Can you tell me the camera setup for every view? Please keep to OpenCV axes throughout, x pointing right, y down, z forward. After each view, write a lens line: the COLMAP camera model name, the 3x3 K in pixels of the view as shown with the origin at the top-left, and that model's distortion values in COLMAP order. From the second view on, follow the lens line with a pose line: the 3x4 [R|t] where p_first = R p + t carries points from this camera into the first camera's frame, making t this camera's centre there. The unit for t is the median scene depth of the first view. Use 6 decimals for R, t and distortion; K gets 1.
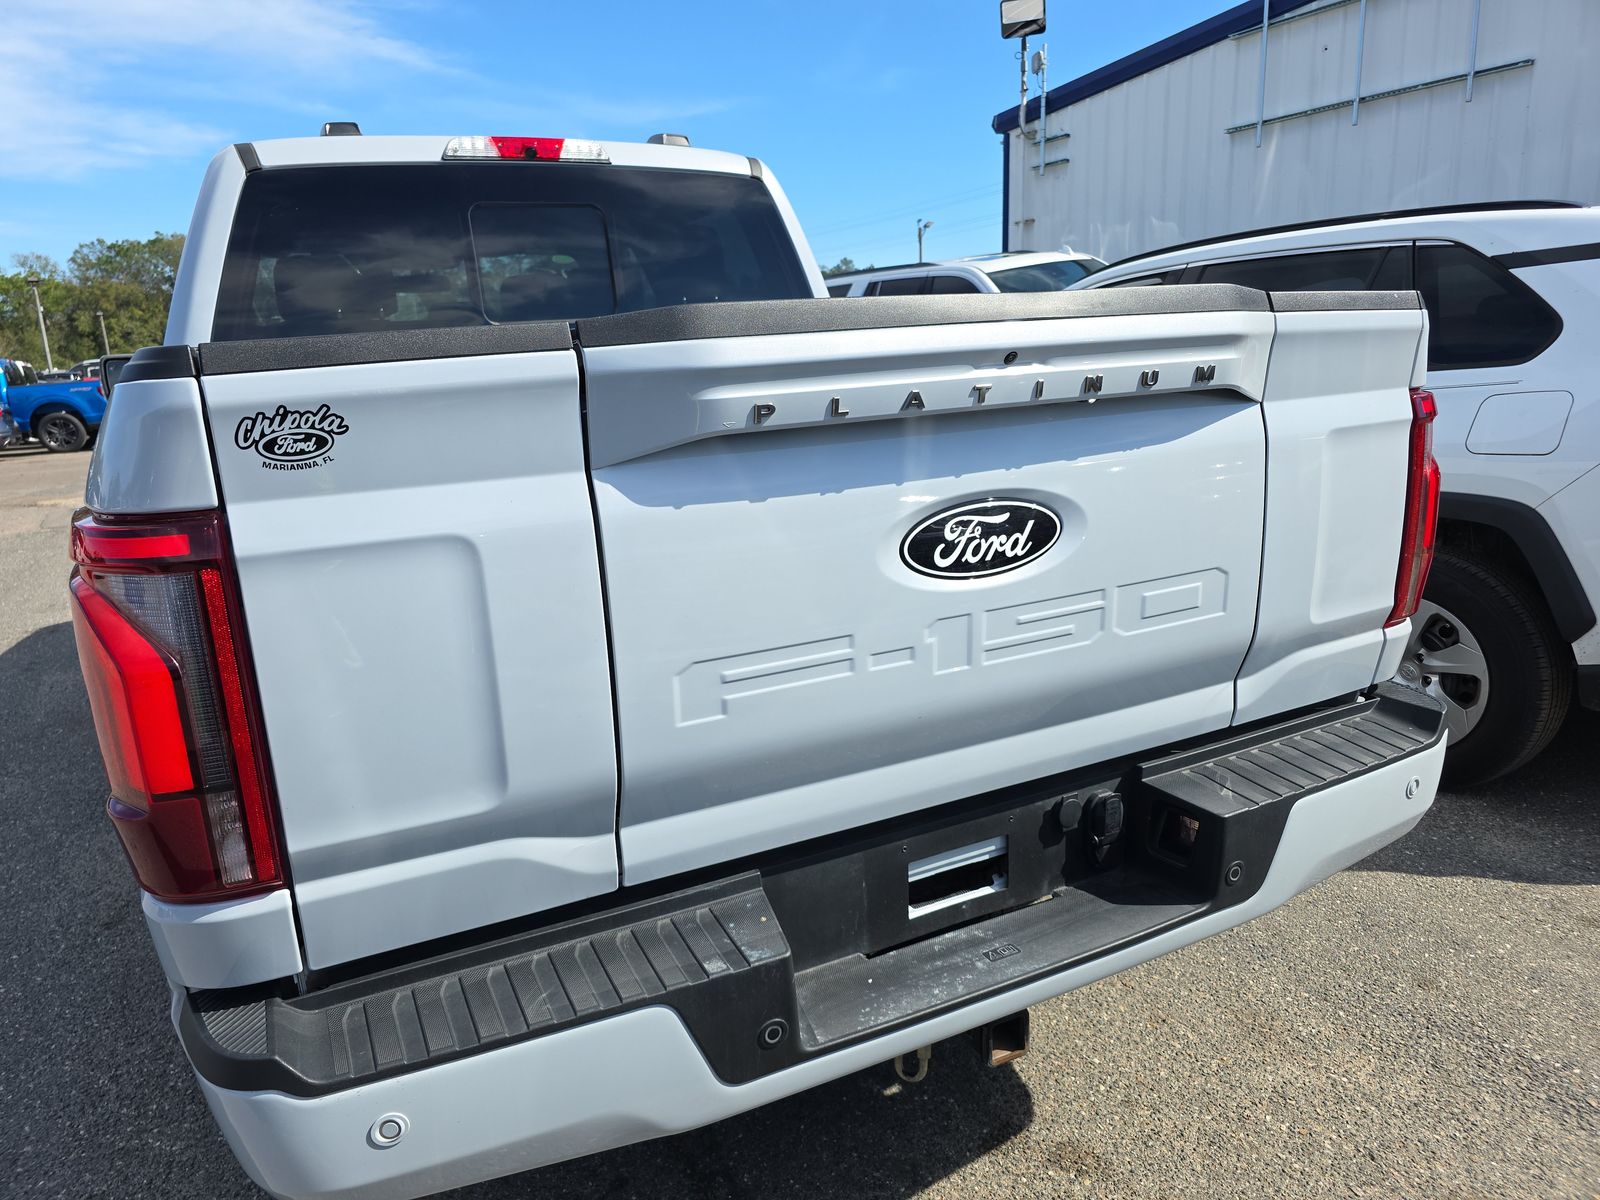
lens RADIAL K [[1081.2, 0, 773.8], [0, 1081.2, 609.6], [0, 0, 1]] dist [0.055036, -0.048180]
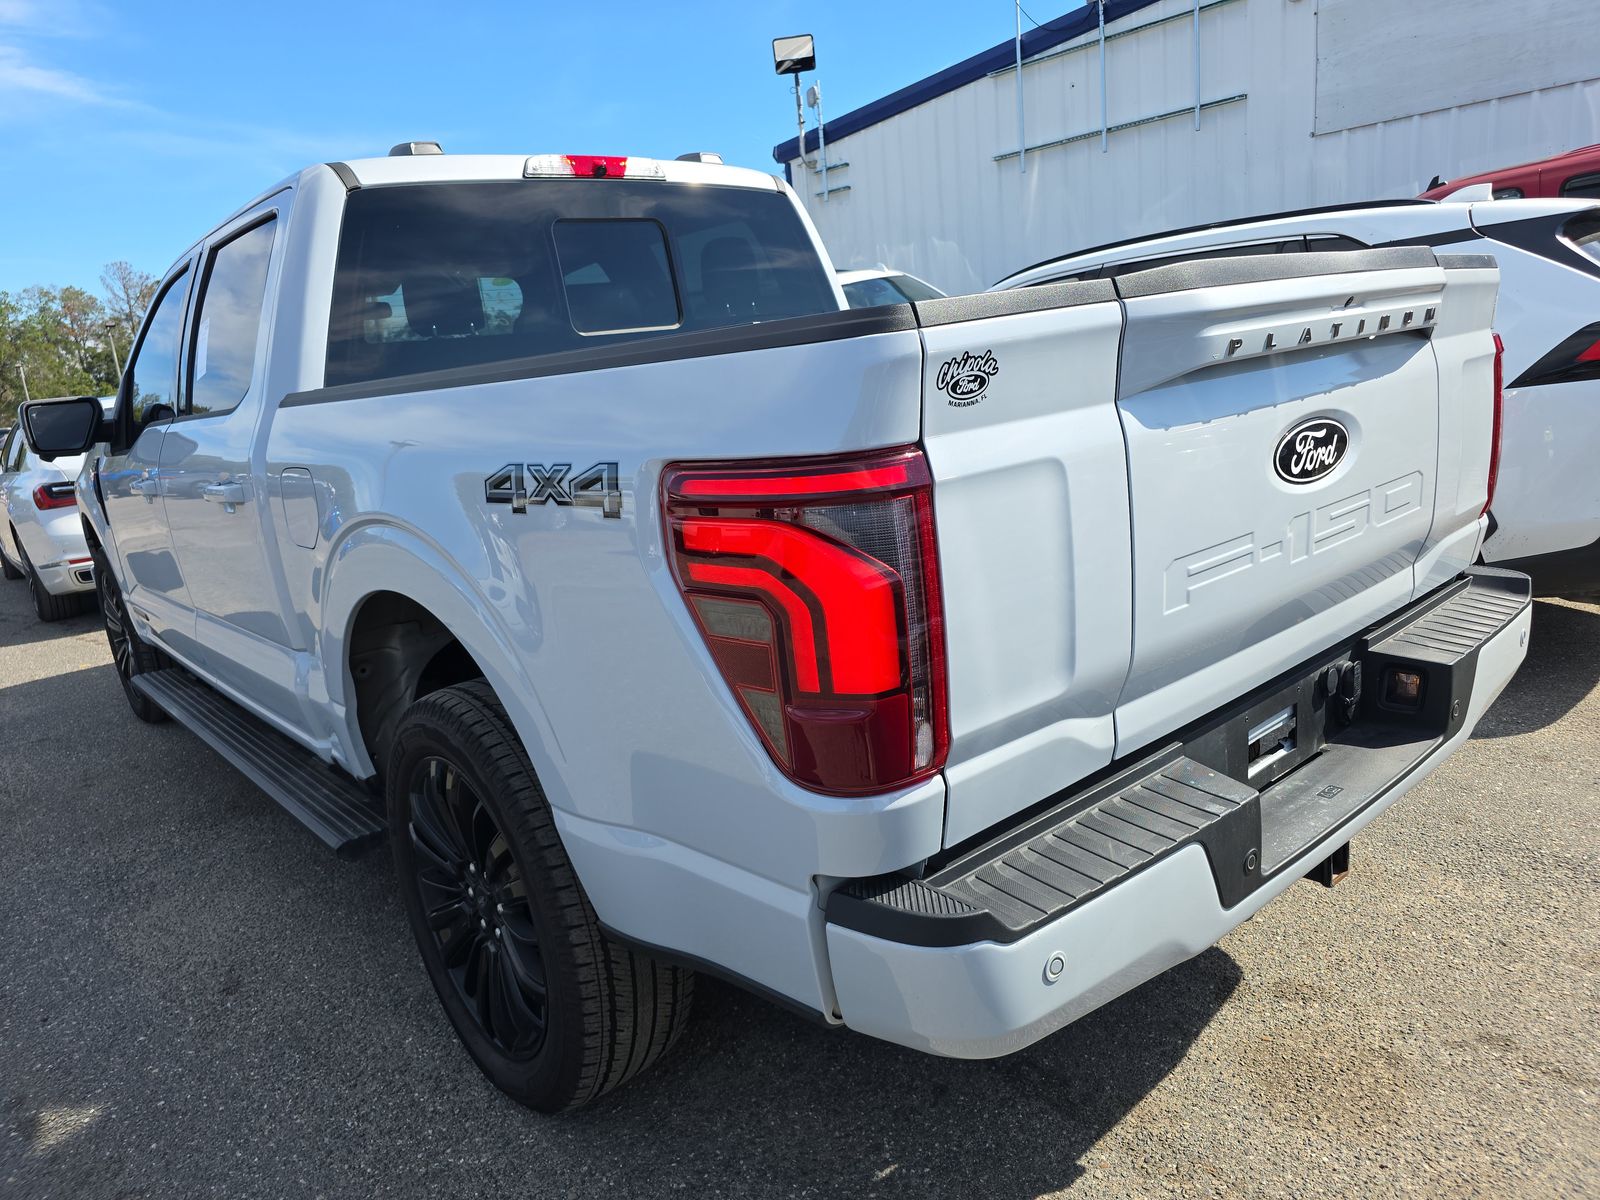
lens RADIAL K [[1081.2, 0, 806.1], [0, 1081.2, 594.3], [0, 0, 1]] dist [0.055036, -0.048180]
pose [[0.966494, -0.103356, 0.234963, -0.486675], [0.112045, 0.993416, -0.023901, 0.045164], [-0.230946, 0.049427, 0.971710, -0.052861]]
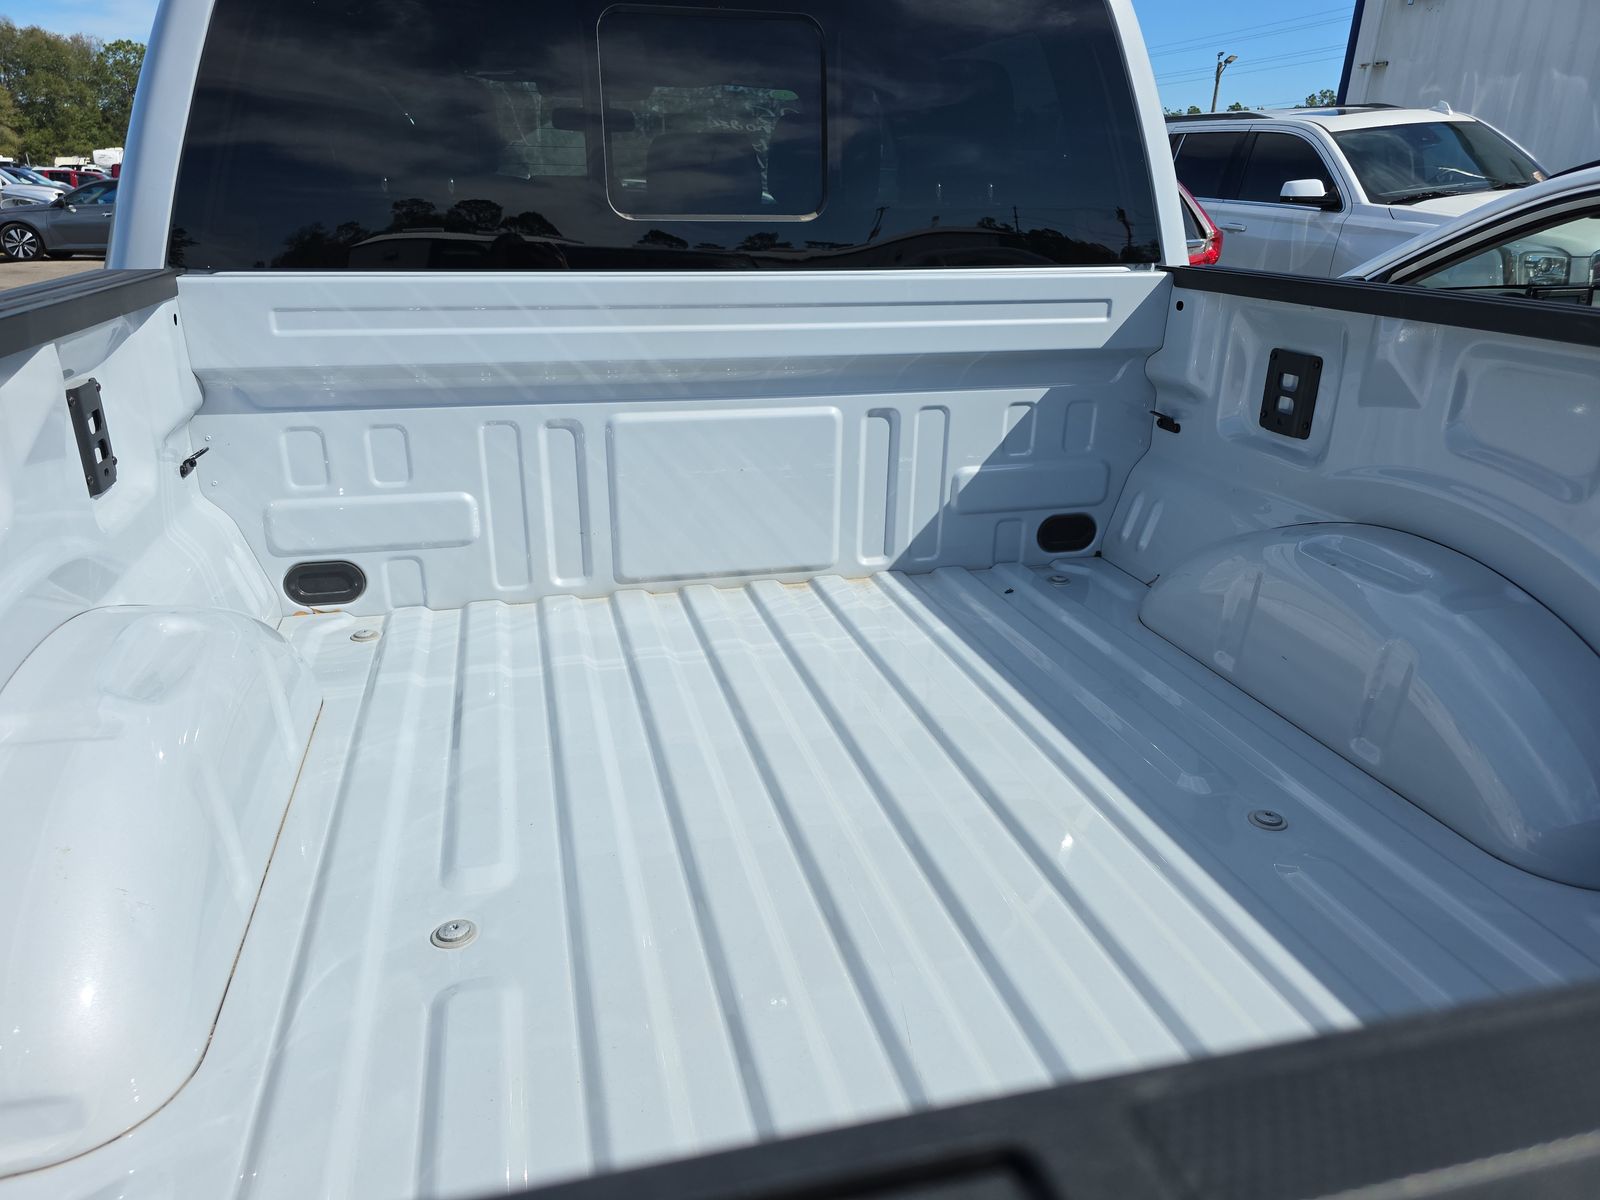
lens RADIAL K [[1081.2, 0, 791.0], [0, 1081.2, 608.0], [0, 0, 1]] dist [0.055036, -0.048180]
pose [[0.977155, 0.131923, -0.166627, -0.044681], [-0.108446, 0.983775, 0.142918, -0.223219], [0.182777, -0.121583, 0.975607, 0.600462]]
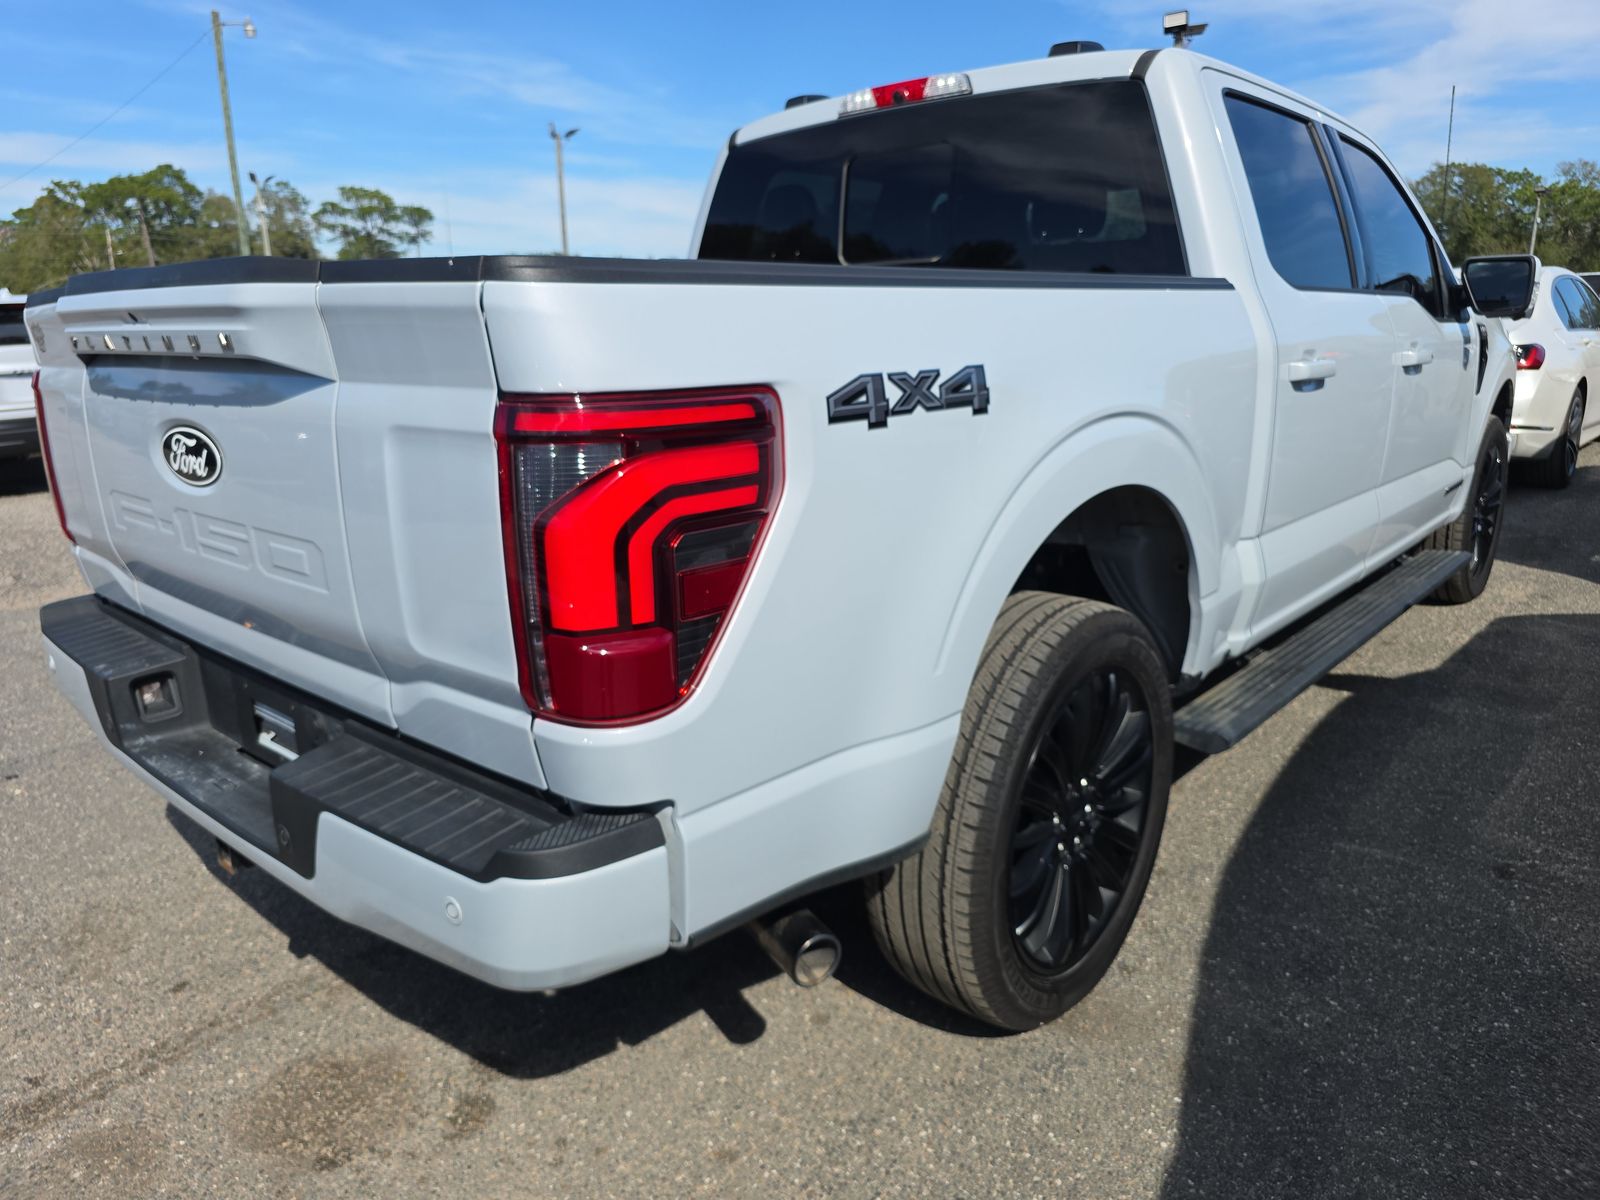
lens RADIAL K [[1081.2, 0, 765.8], [0, 1081.2, 582.2], [0, 0, 1]] dist [0.055036, -0.048180]
pose [[0.369089, 0.263521, -0.891252, 1.180655], [-0.216939, 0.956898, 0.193091, -0.230868], [0.903721, 0.122079, 0.410348, 0.790709]]
